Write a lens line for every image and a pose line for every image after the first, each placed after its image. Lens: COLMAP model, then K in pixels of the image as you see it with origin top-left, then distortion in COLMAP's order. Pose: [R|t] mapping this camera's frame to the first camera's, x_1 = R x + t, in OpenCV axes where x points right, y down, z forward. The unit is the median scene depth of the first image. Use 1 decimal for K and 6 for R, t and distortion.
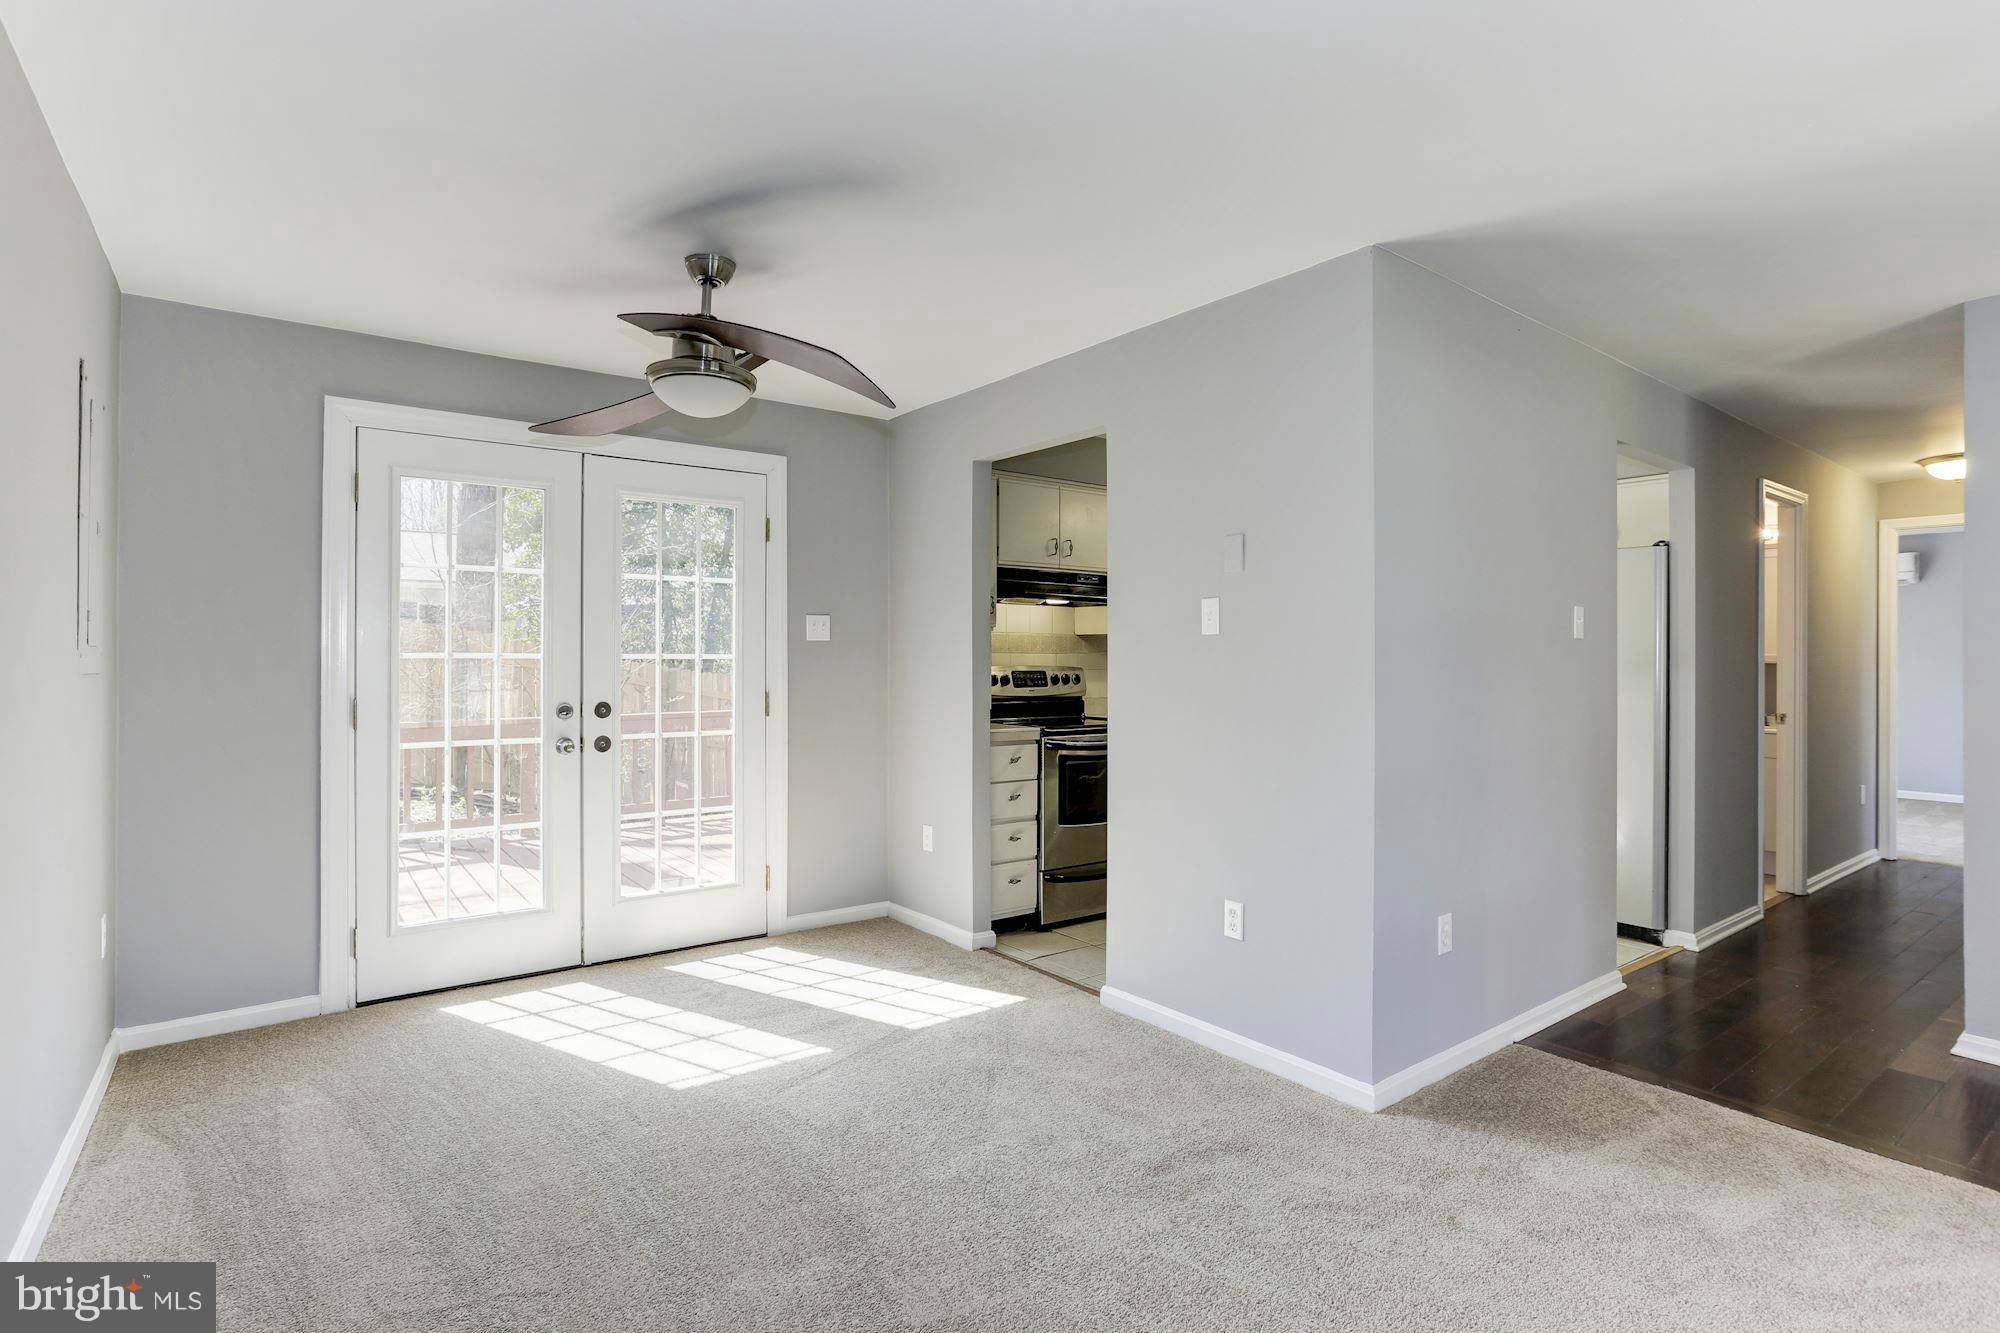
lens RADIAL K [[977.2, 0, 1006.4], [0, 977.2, 671.6], [0, 0, 1]] dist [-0.025248, 0.009341]
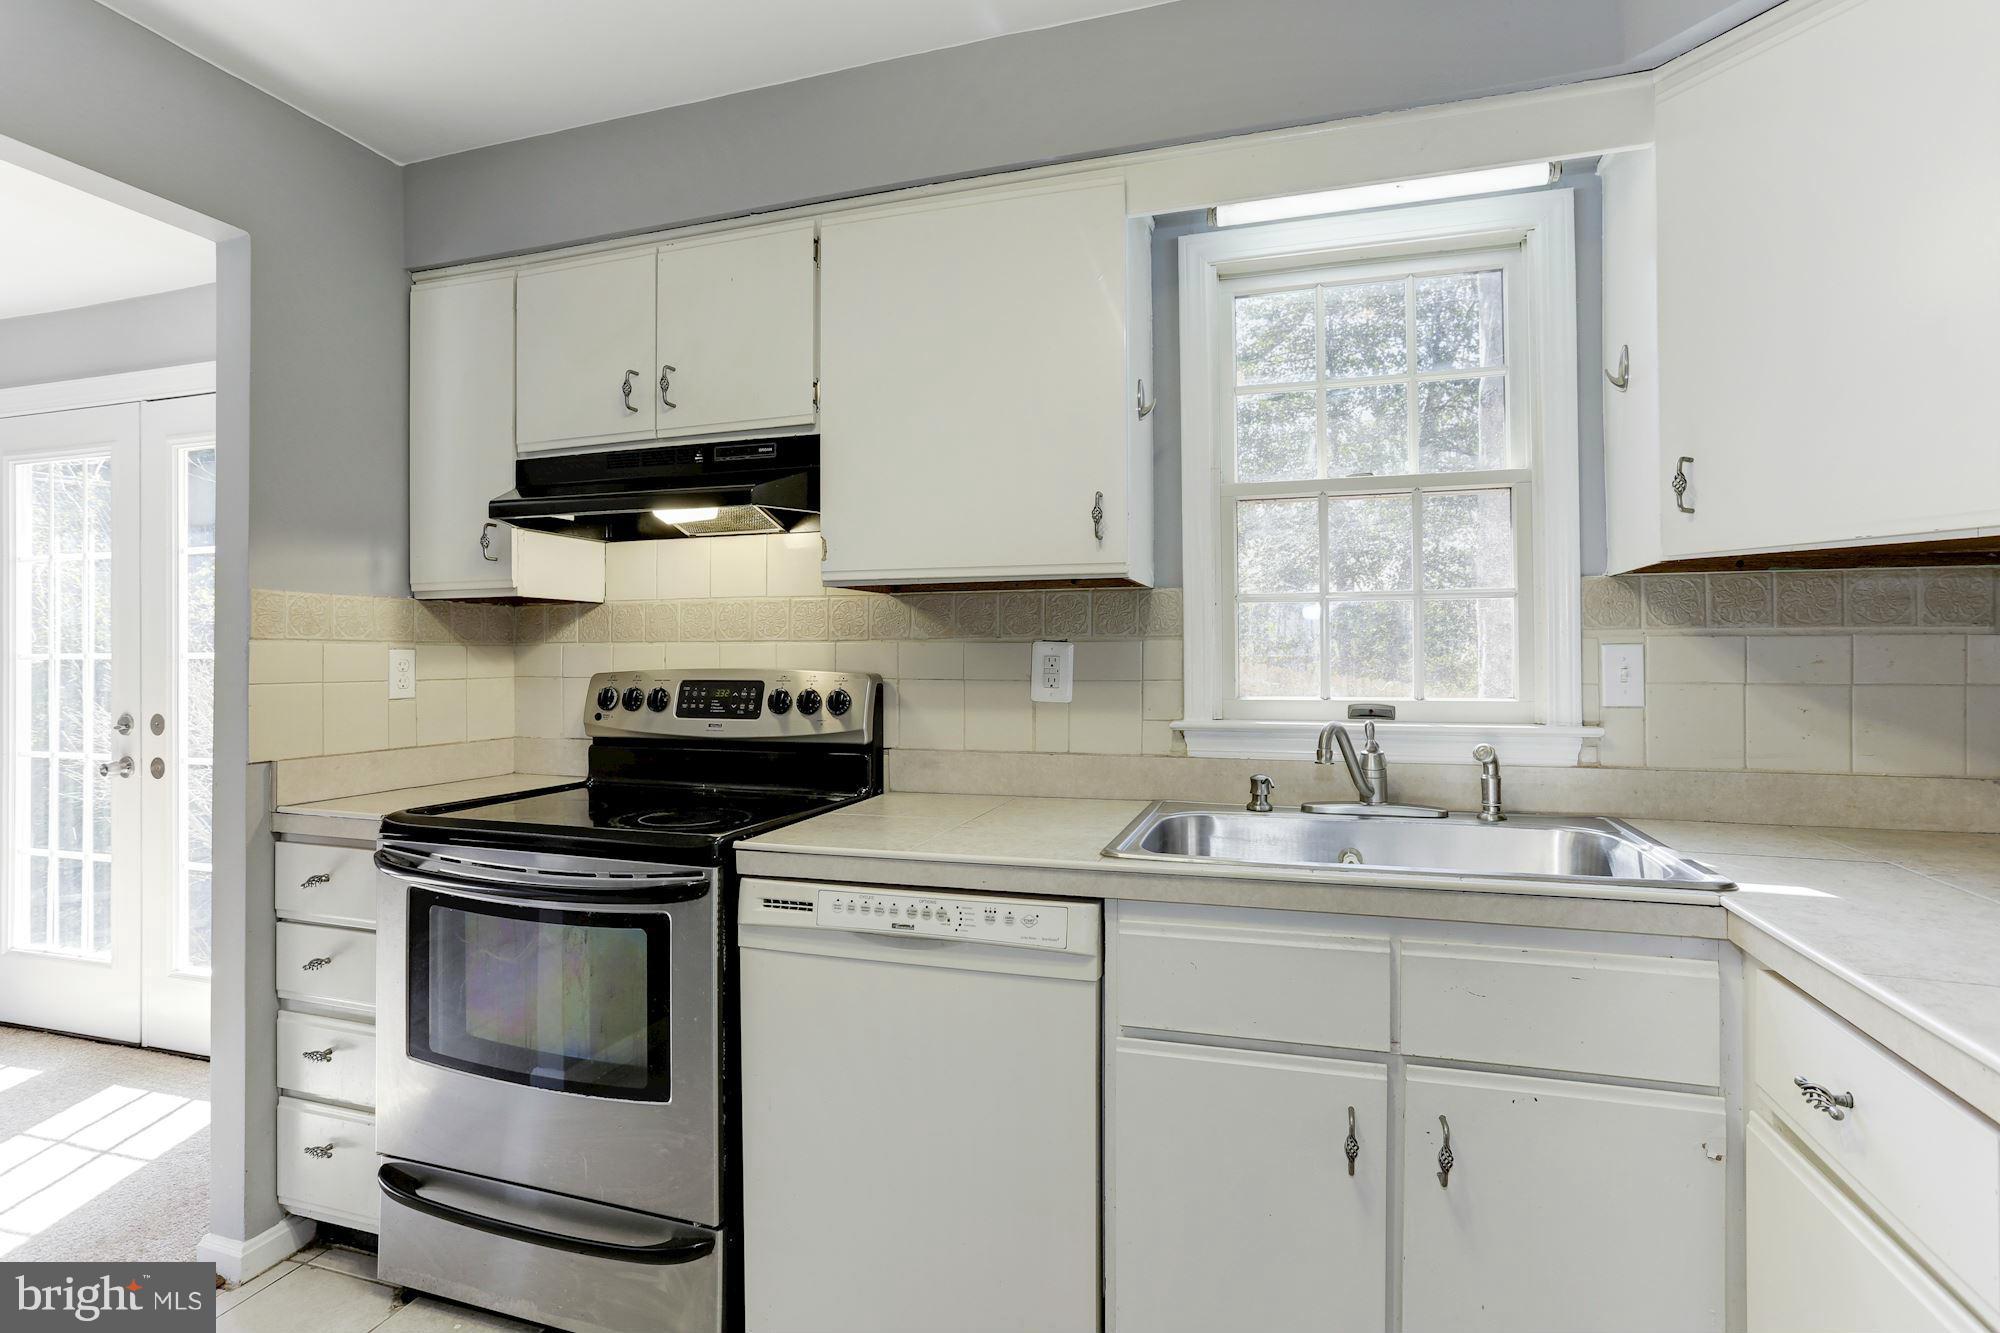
lens RADIAL K [[977.2, 0, 988.5], [0, 977.2, 665.7], [0, 0, 1]] dist [-0.025248, 0.009341]
pose [[0.573991, 0.006580, -0.818835, 0.595314], [-0.000941, 0.999972, 0.007376, -0.014257], [0.818861, -0.003464, 0.573981, 1.095495]]
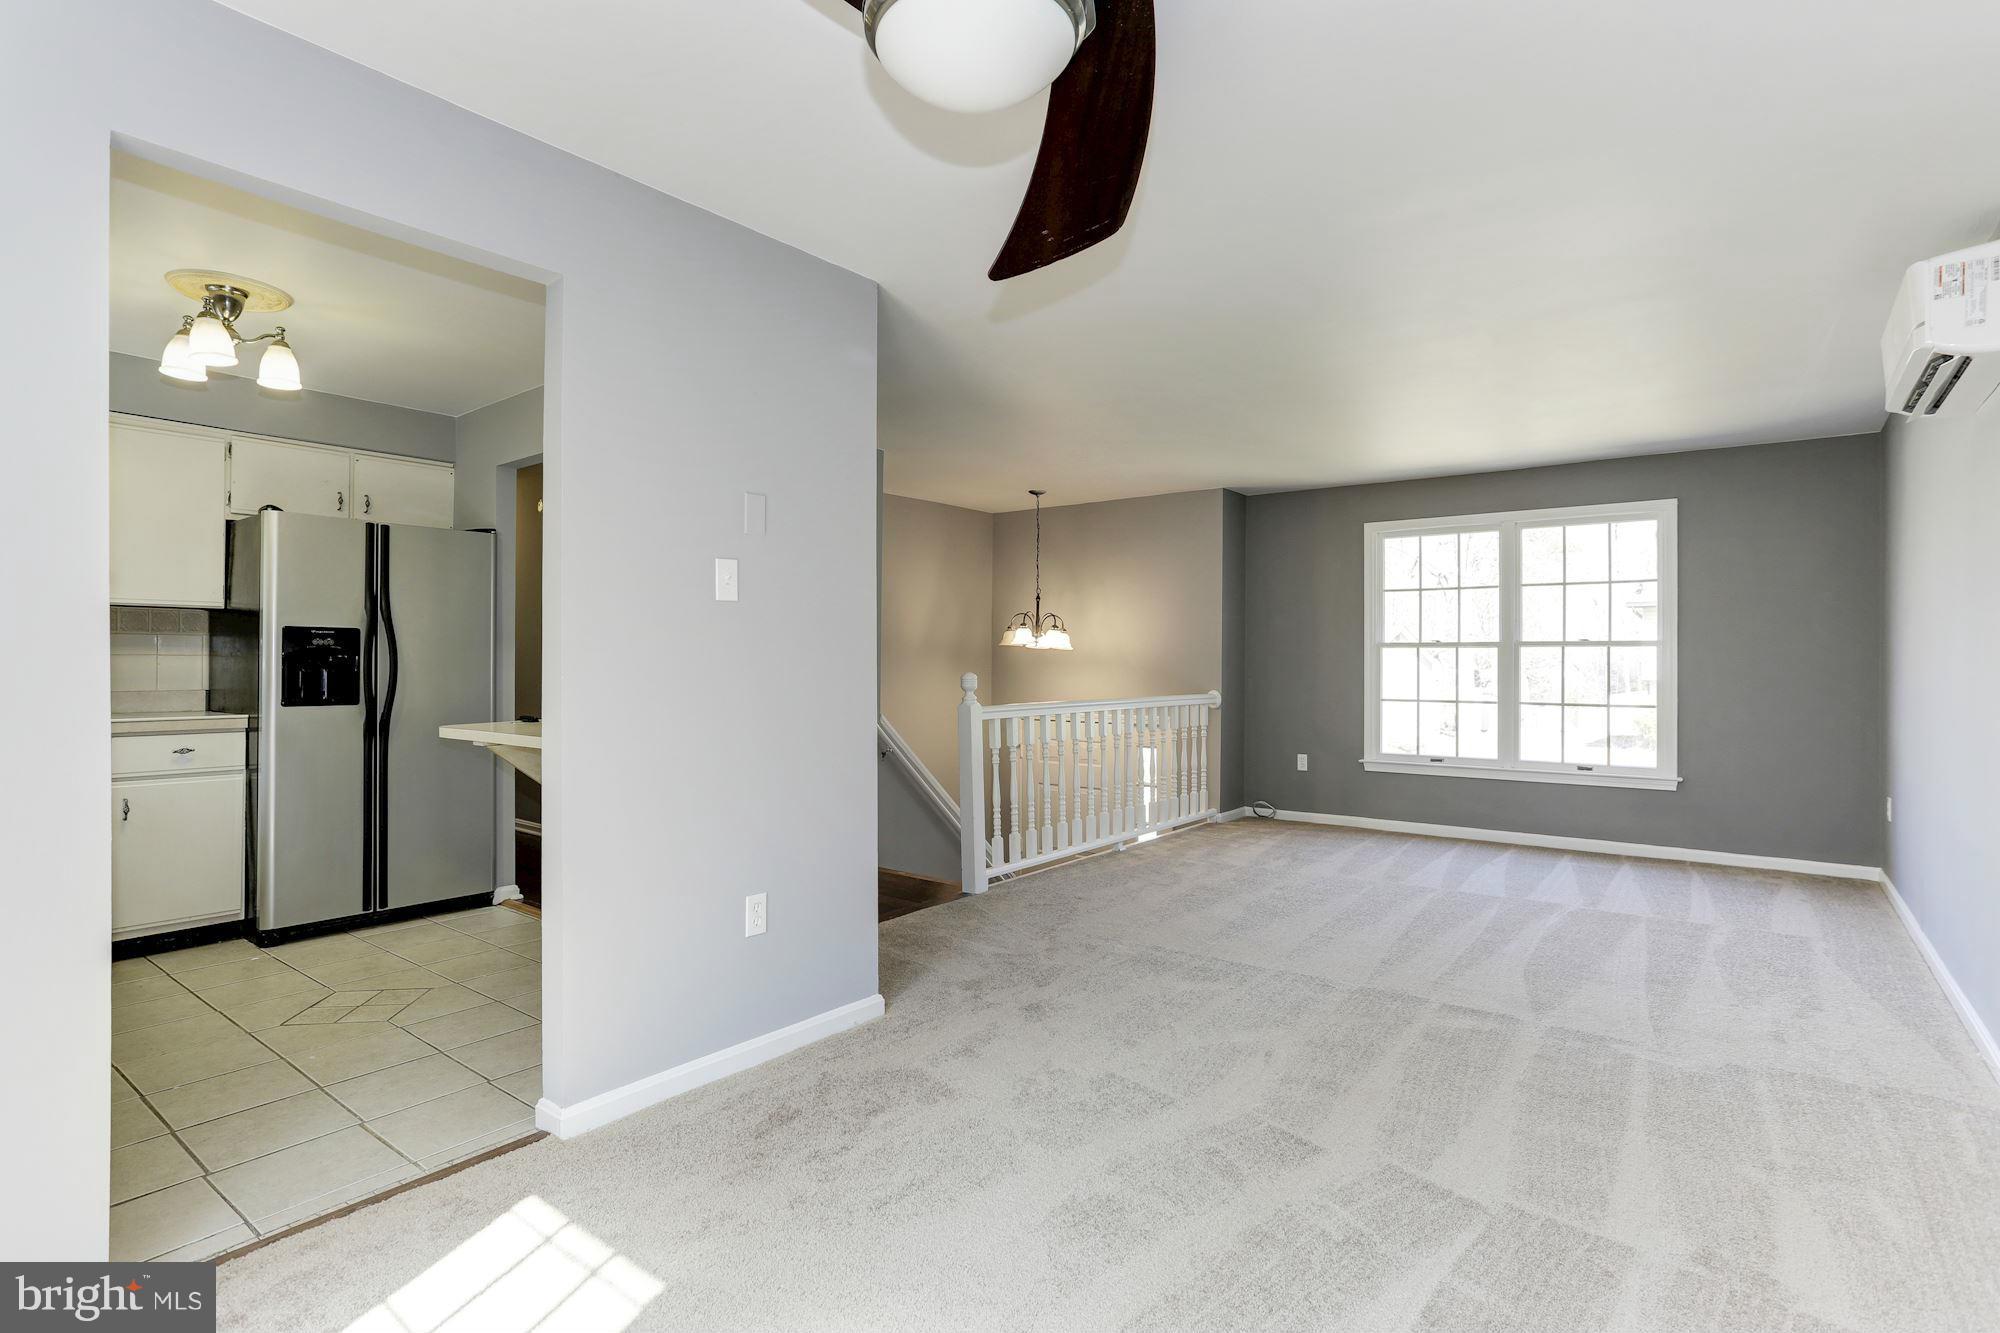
lens RADIAL K [[977.2, 0, 1014.9], [0, 977.2, 663.9], [0, 0, 1]] dist [-0.025248, 0.009341]
pose [[-0.255256, -0.009092, 0.966831, -0.552868], [0.004420, 0.999934, 0.010571, 0.006743], [-0.966863, 0.006972, -0.255199, 0.772365]]
